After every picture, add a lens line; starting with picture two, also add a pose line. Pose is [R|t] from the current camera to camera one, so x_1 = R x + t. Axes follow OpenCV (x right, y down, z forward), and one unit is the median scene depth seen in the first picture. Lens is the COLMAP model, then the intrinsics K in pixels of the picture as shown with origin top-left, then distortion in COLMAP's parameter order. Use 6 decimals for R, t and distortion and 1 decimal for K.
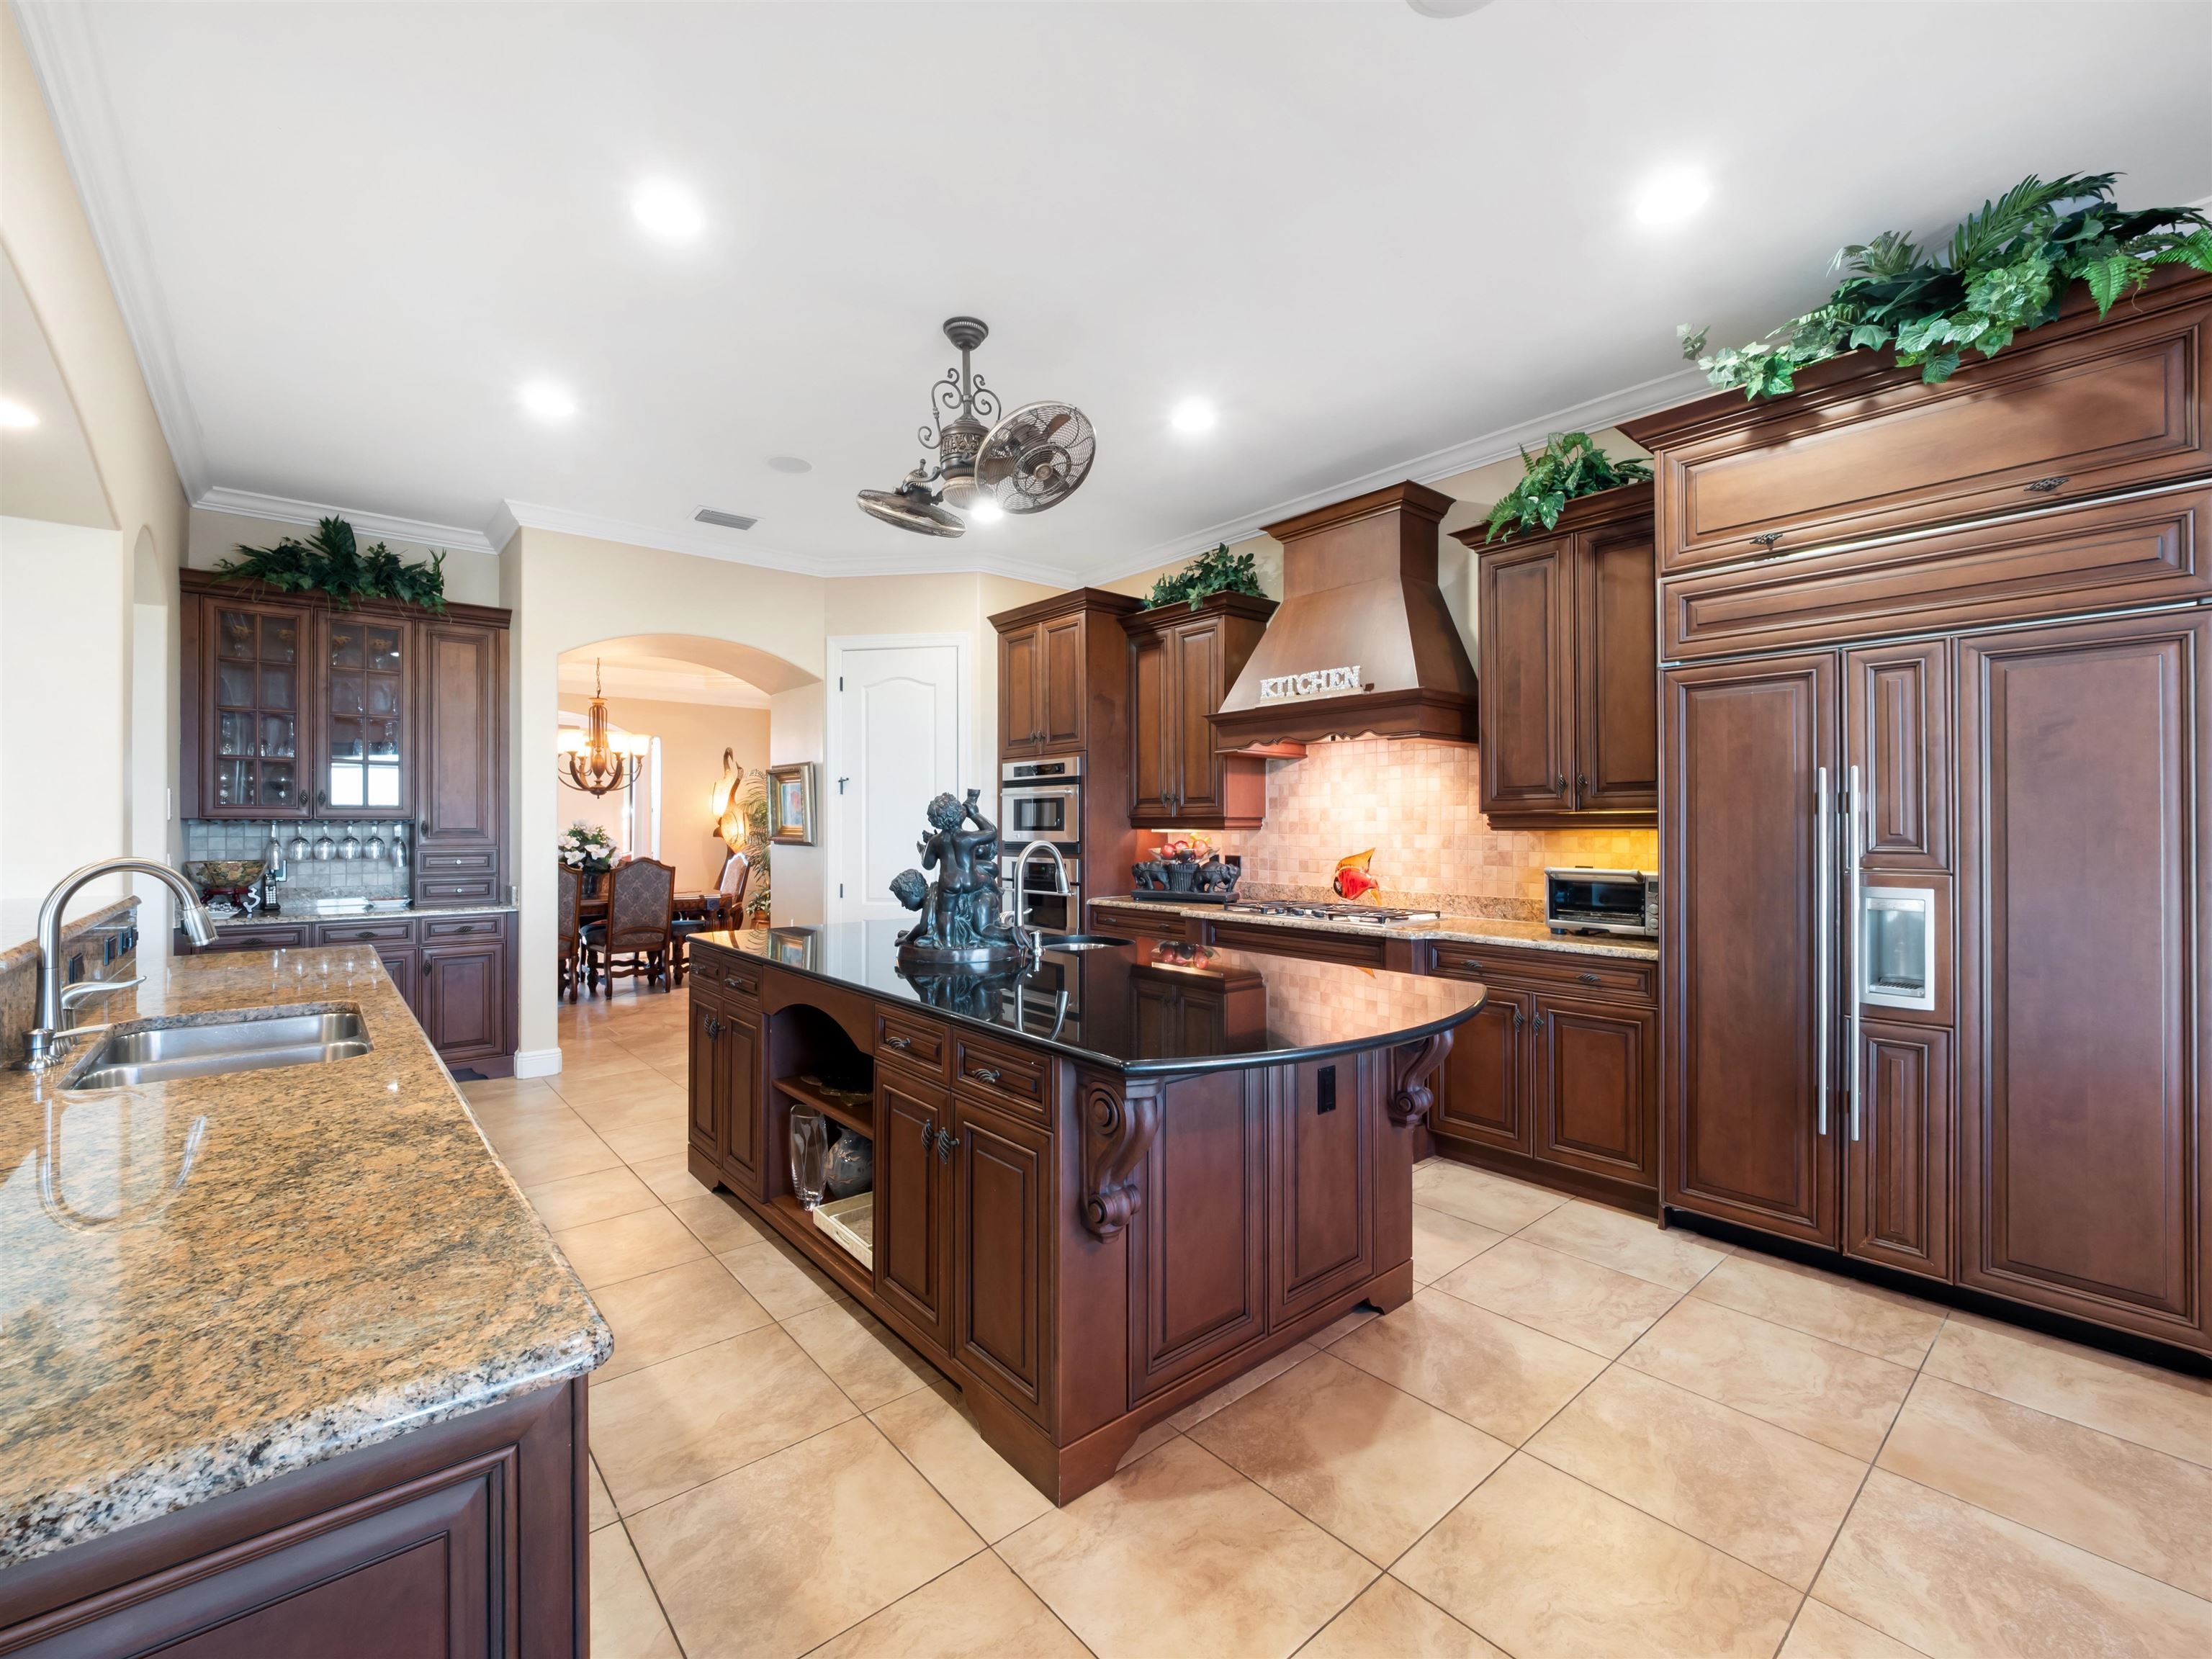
lens RADIAL K [[928.7, 0, 1096.5], [0, 928.7, 821.9], [0, 0, 1]] dist [0.027379, -0.016152]
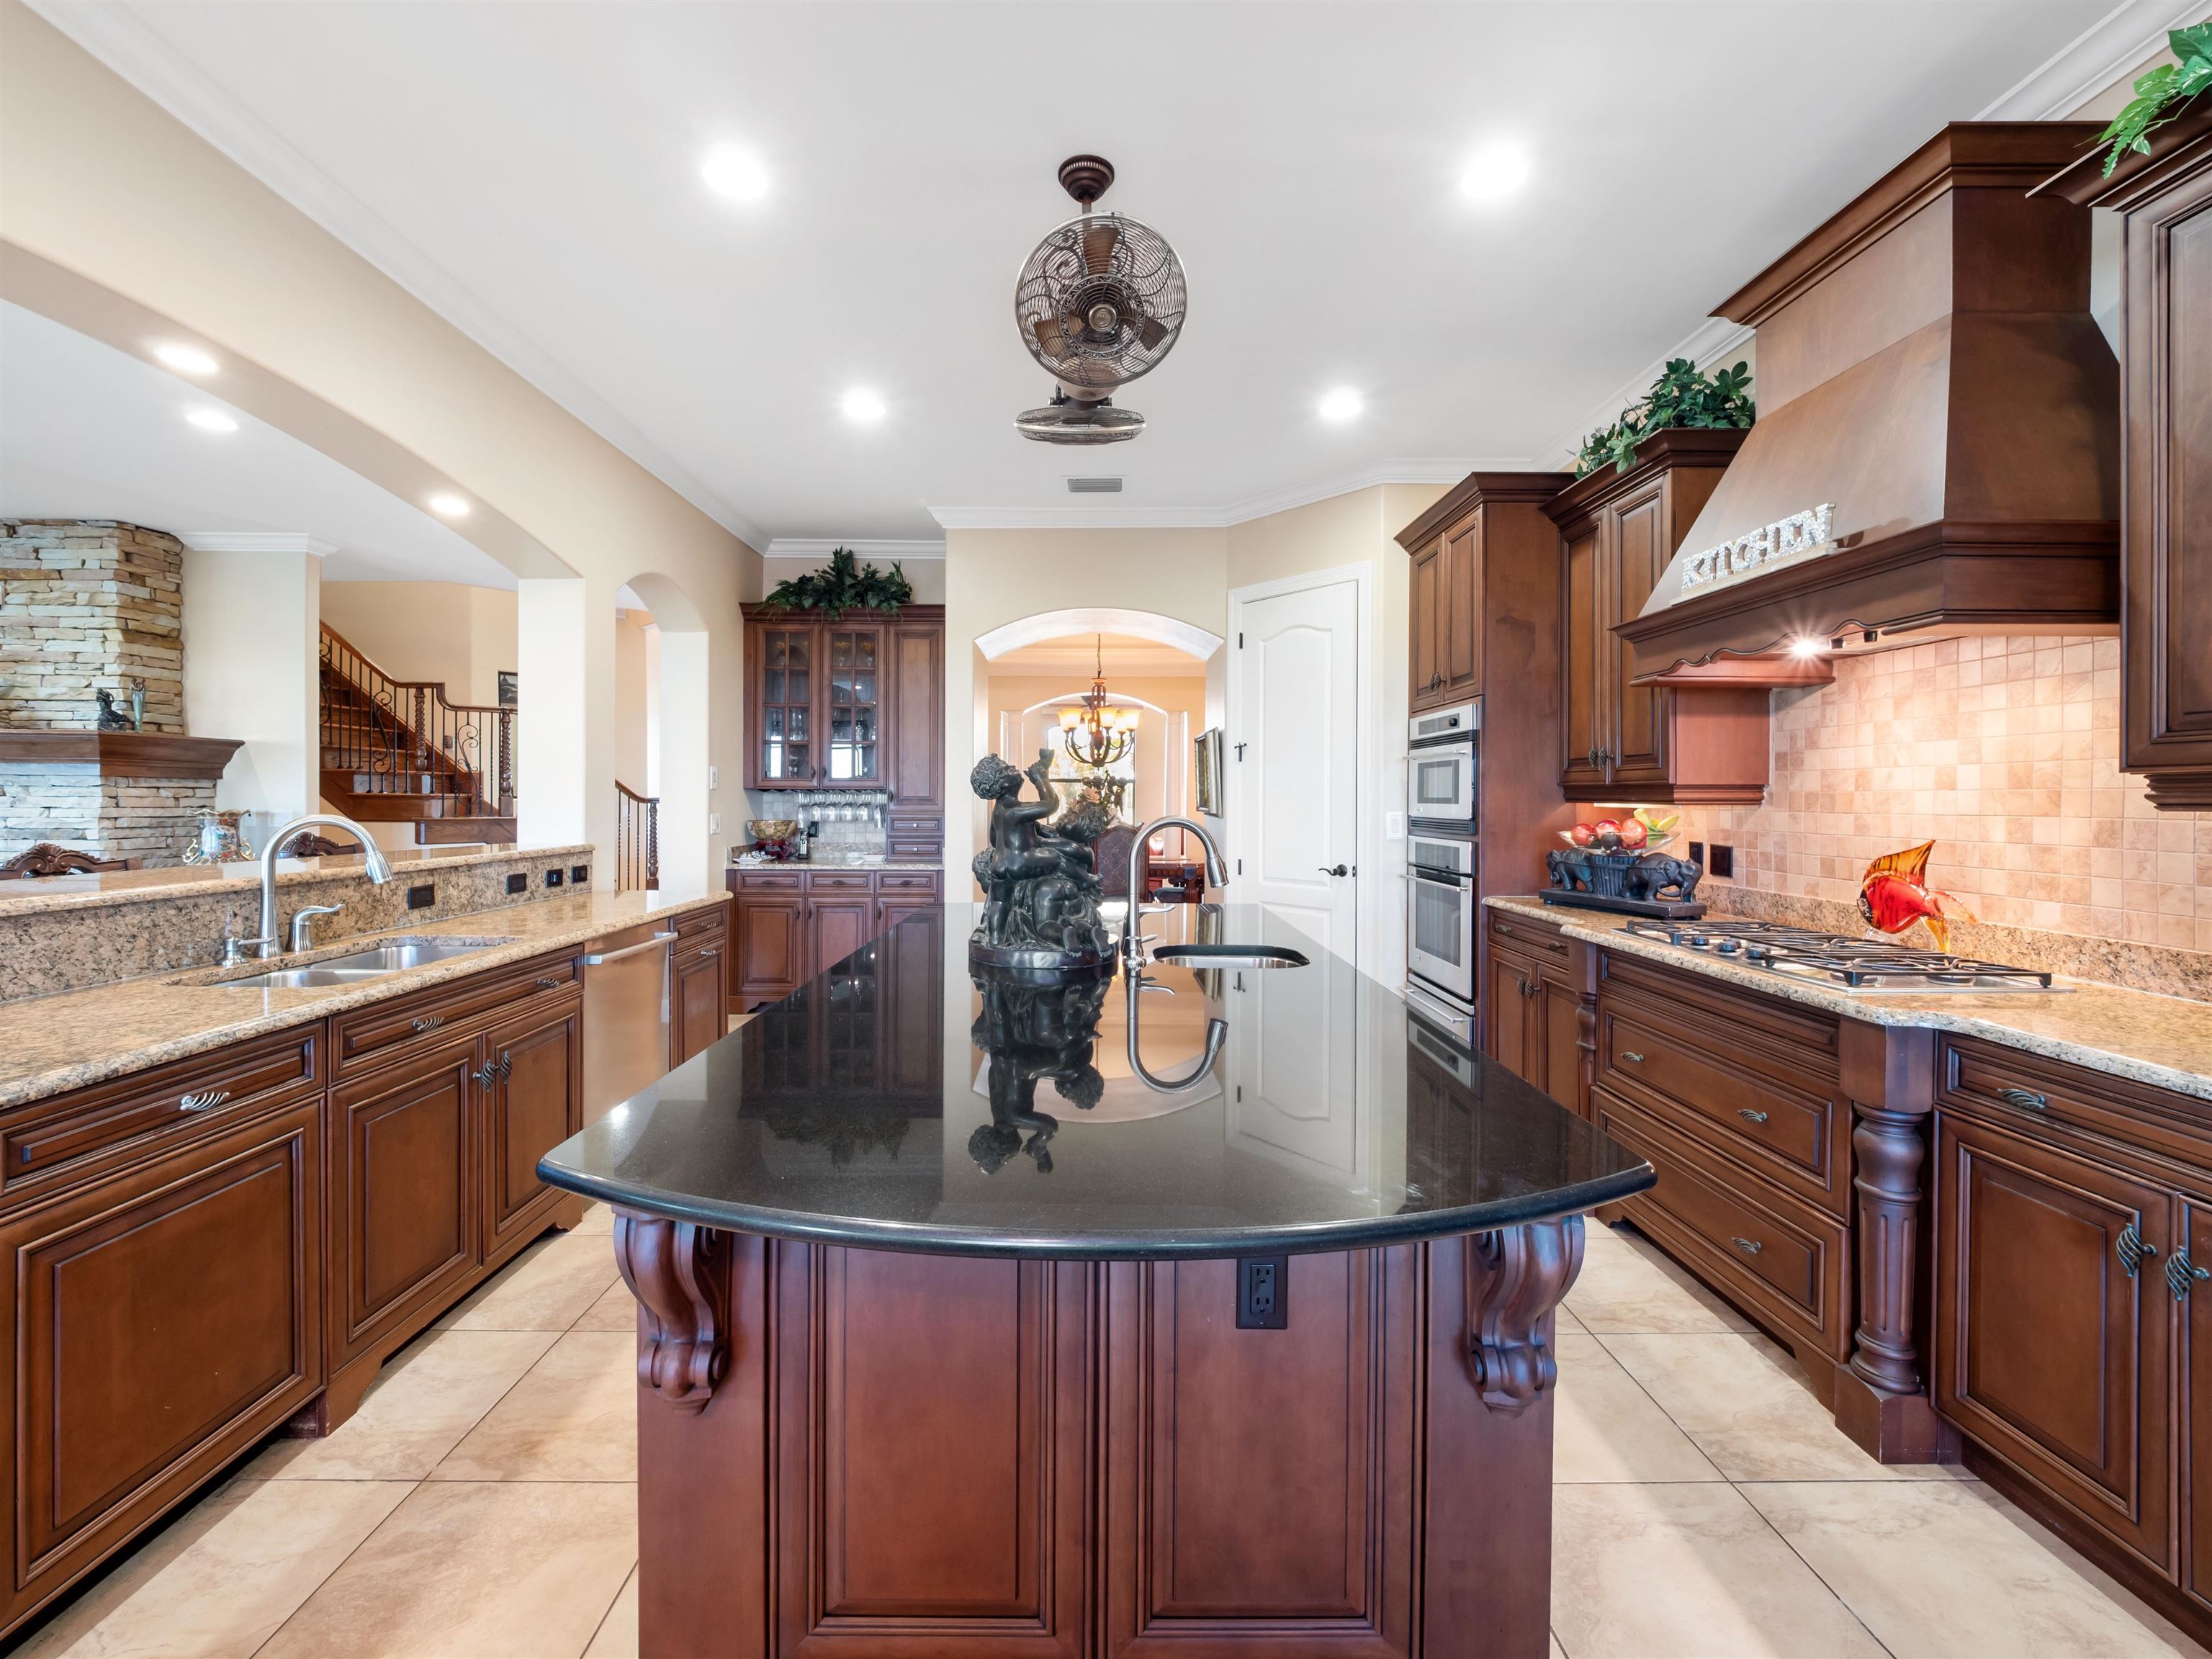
lens RADIAL K [[934.1, 0, 1102.1], [0, 934.1, 796.6], [0, 0, 1]] dist [0.017968, -0.016291]
pose [[0.768454, 0.004476, -0.639889, 0.253681], [-0.002197, 0.999988, 0.004357, 0.001234], [0.639901, -0.001942, 0.768455, 0.256956]]
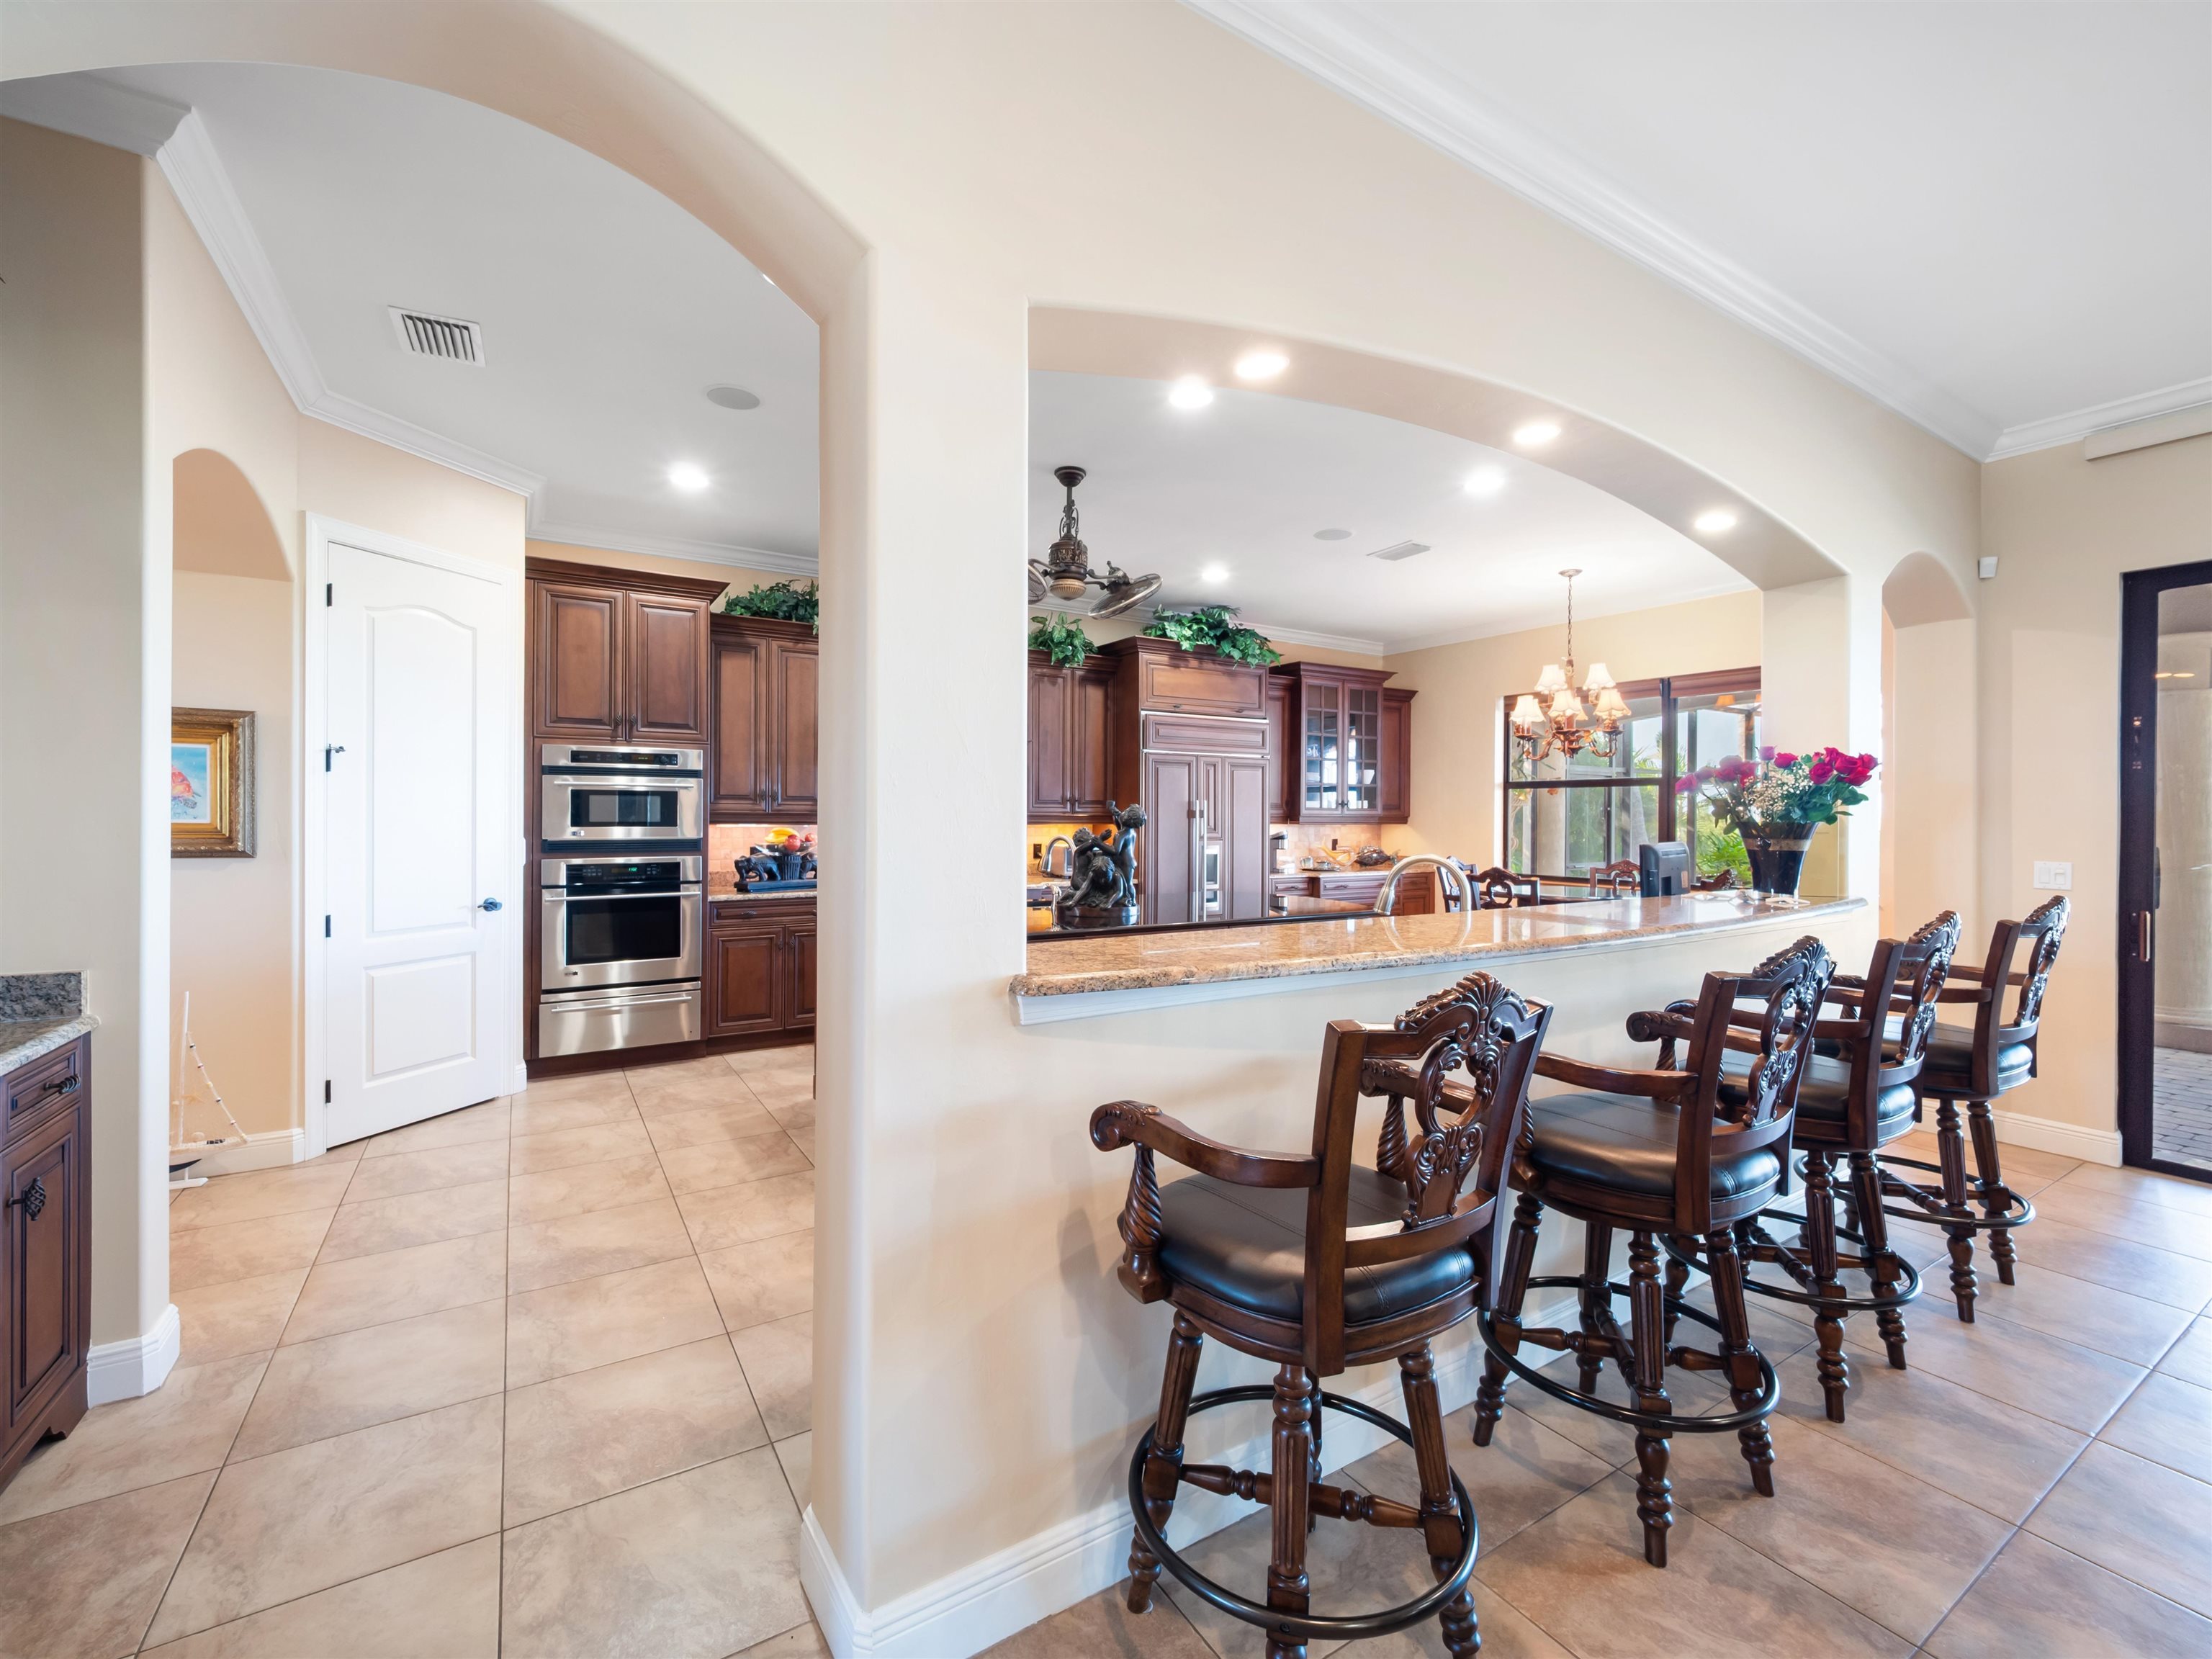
lens RADIAL K [[928.7, 0, 1096.5], [0, 928.7, 821.9], [0, 0, 1]] dist [0.027379, -0.016152]
pose [[0.158475, 0.001535, 0.987362, -0.992316], [-0.010912, 0.999940, 0.000196, -0.000256], [-0.987303, -0.010805, 0.158483, 0.483407]]
